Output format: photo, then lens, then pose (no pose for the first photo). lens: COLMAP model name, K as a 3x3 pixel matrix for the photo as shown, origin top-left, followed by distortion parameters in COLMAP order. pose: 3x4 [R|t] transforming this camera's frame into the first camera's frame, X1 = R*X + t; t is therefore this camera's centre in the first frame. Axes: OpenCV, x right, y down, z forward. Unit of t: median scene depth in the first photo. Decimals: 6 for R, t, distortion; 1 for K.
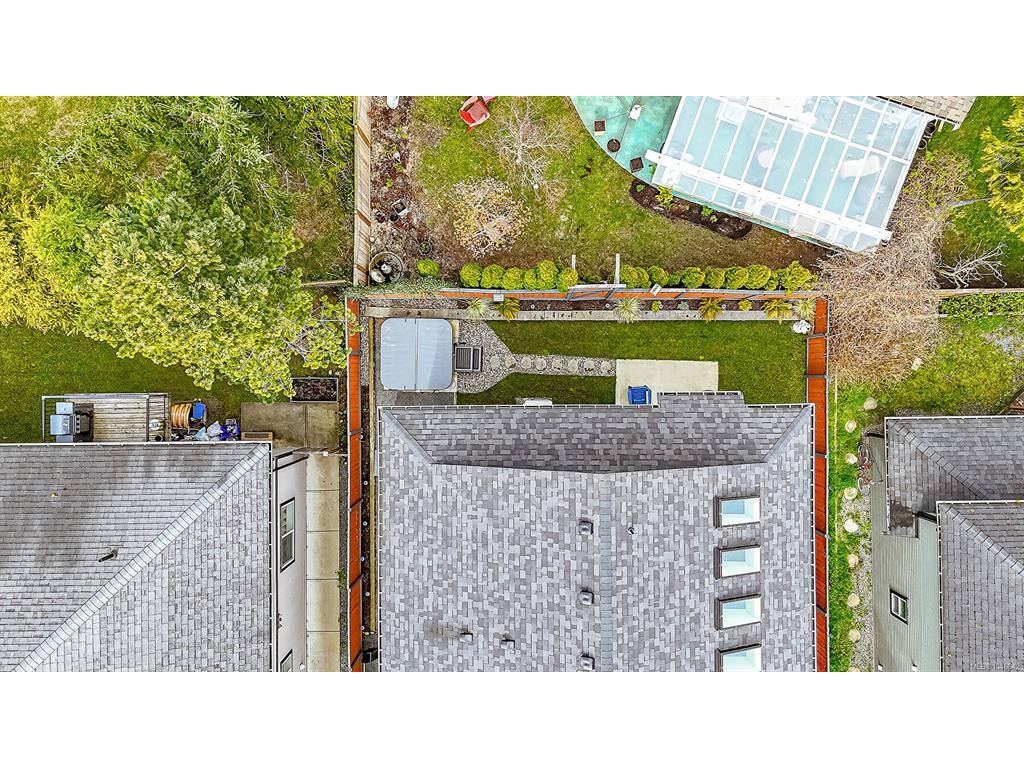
lens RADIAL K [[747.0, 0, 512.0], [0, 747.0, 384.0], [0, 0, 1]] dist [0.068609, -0.064041]
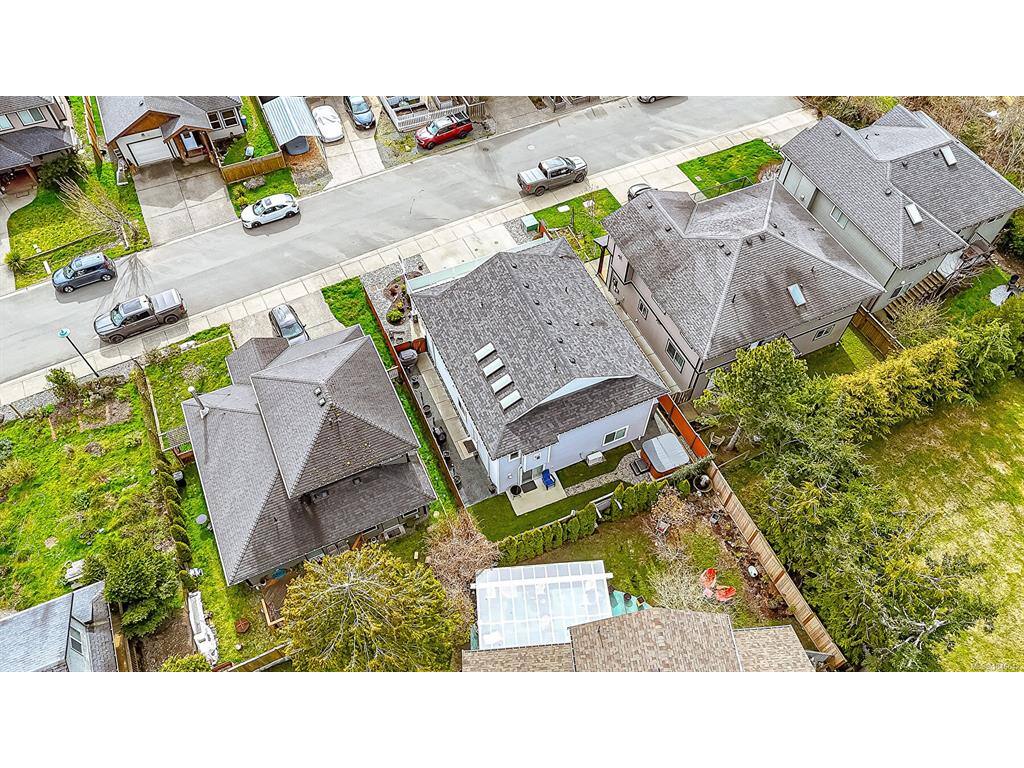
lens RADIAL K [[747.0, 0, 512.0], [0, 747.0, 384.0], [0, 0, 1]] dist [0.068609, -0.064041]
pose [[-0.913515, 0.337110, -0.227698, 0.601949], [-0.406801, -0.759235, 0.508011, -0.714033], [-0.001621, 0.556704, 0.830710, -0.685521]]
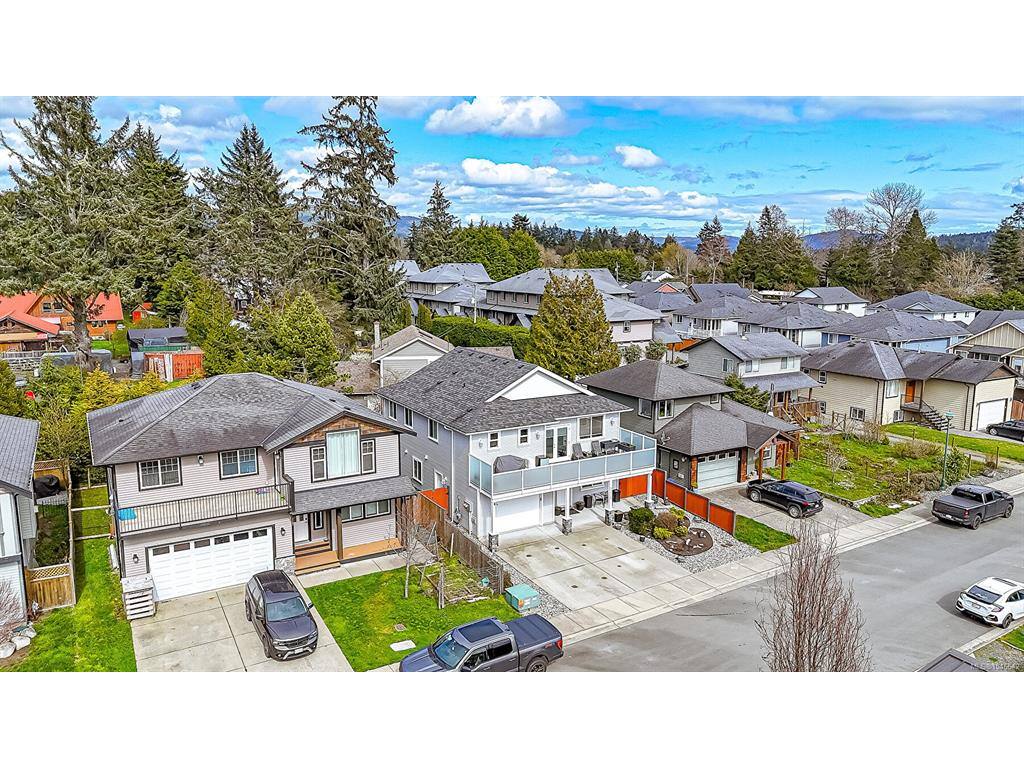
lens RADIAL K [[747.0, 0, 512.0], [0, 747.0, 384.0], [0, 0, 1]] dist [0.068609, -0.064041]
pose [[0.866032, -0.072608, 0.494688, -0.816161], [0.499940, 0.139477, -0.854755, 1.951986], [-0.006936, 0.987560, 0.157091, 0.461847]]
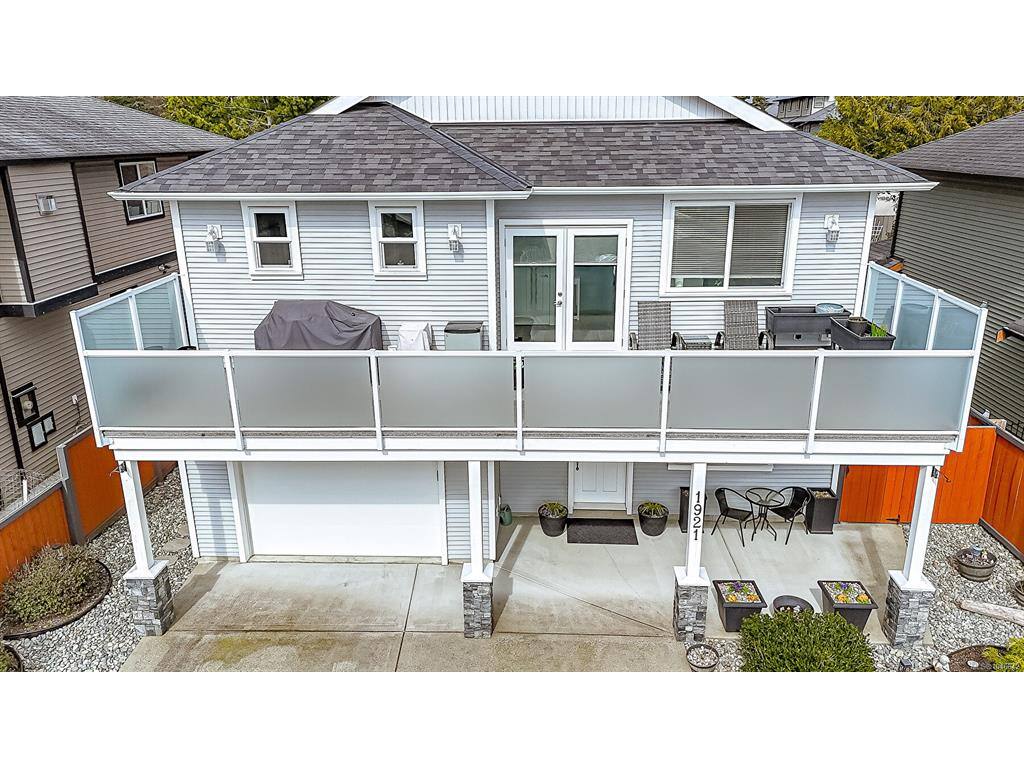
lens RADIAL K [[747.0, 0, 512.0], [0, 747.0, 384.0], [0, 0, 1]] dist [0.068609, -0.064041]
pose [[0.998875, 0.014592, -0.045110, 0.109037], [-0.047411, 0.305132, -0.951129, 1.018612], [-0.000114, 0.952198, 0.305481, 0.780749]]
